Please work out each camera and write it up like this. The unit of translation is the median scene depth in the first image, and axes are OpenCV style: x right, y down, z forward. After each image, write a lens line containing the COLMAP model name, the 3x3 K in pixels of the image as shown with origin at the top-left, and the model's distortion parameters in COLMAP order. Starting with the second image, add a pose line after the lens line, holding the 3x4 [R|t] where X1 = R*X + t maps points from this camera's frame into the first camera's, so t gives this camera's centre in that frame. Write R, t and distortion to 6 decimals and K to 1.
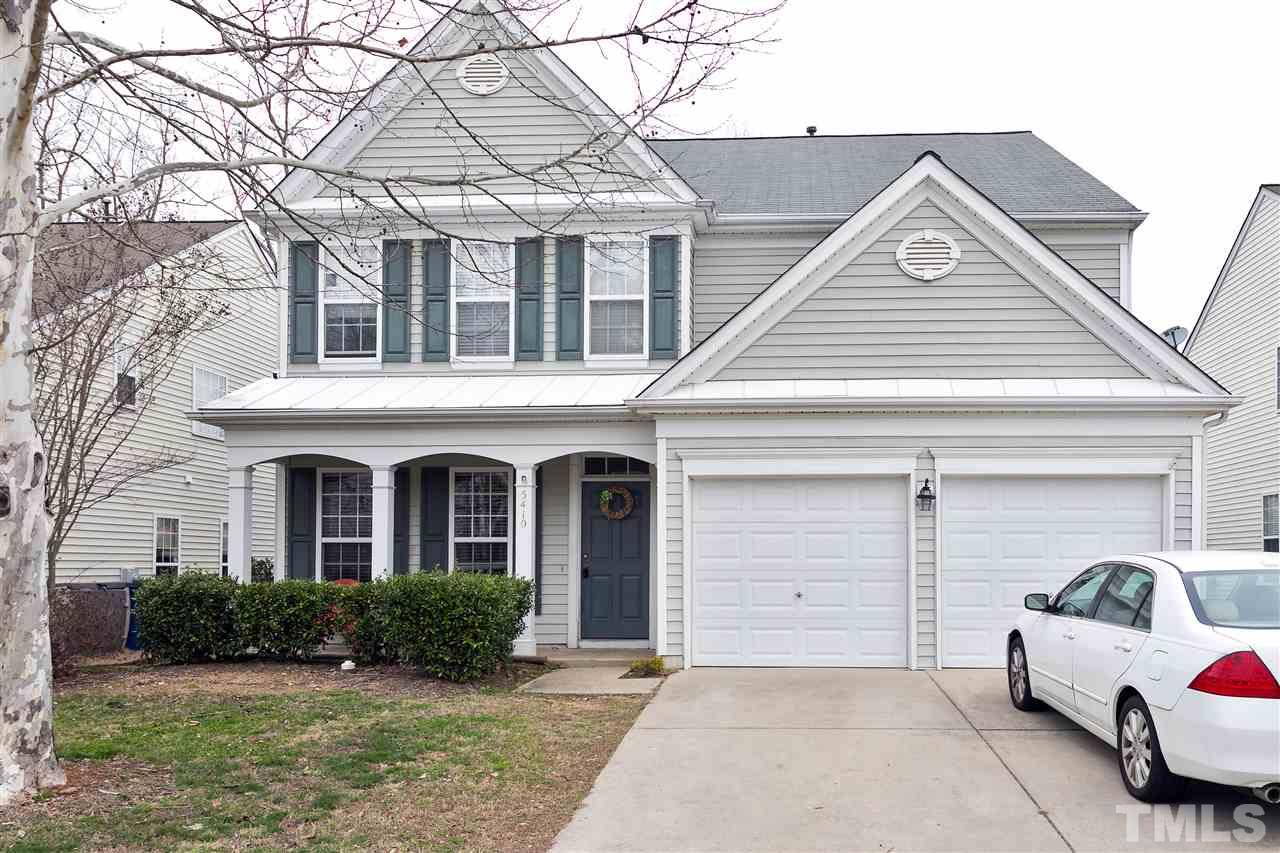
lens RADIAL K [[1891.5, 0, 640.0], [0, 1891.5, 426.5], [0, 0, 1]] dist [-0.005963, 0.010519]
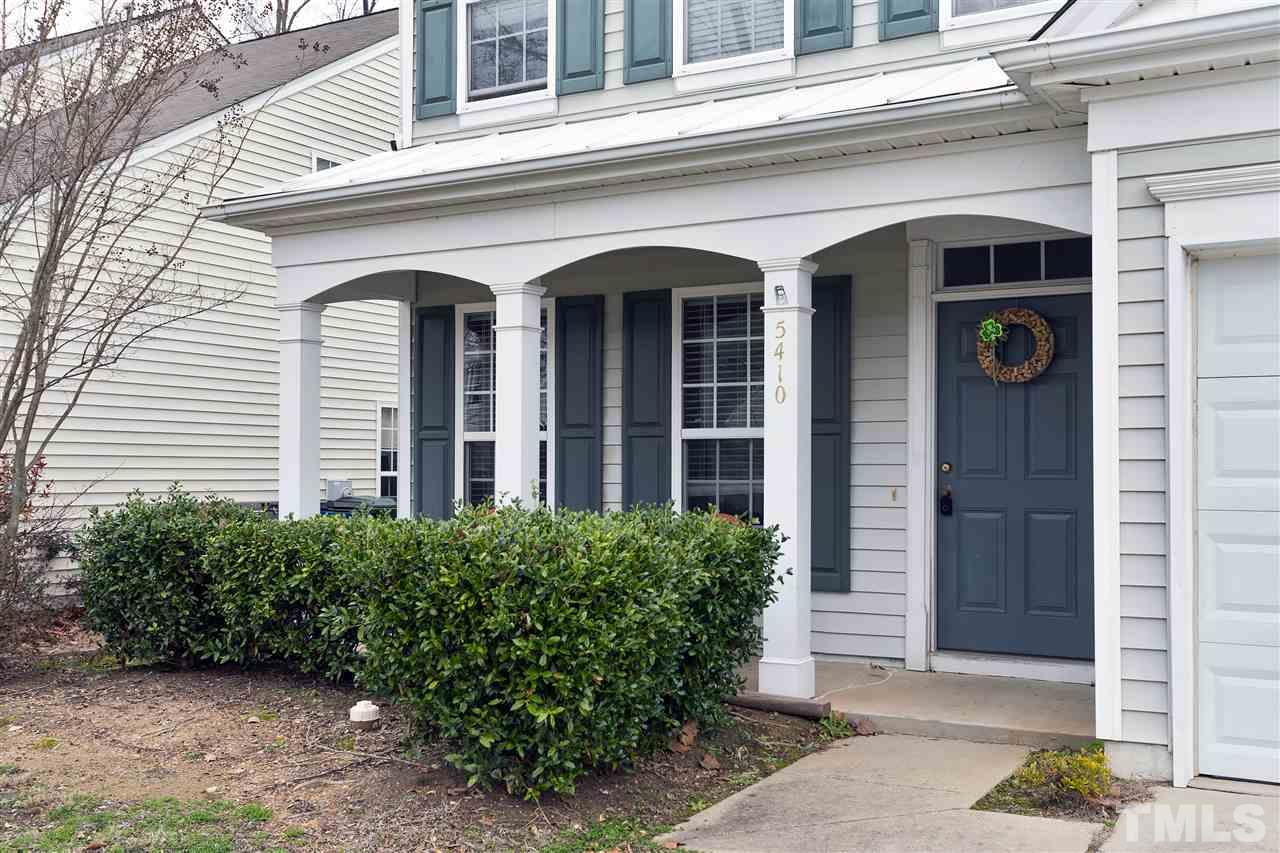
lens RADIAL K [[1271.5, 0, 641.6], [0, 1271.5, 441.1], [0, 0, 1]] dist [0.002916, 0.003777]
pose [[0.915091, -0.006382, -0.403196, 0.027178], [0.030297, 0.998137, 0.052963, 0.044237], [0.402107, -0.060681, 0.913580, 0.696951]]
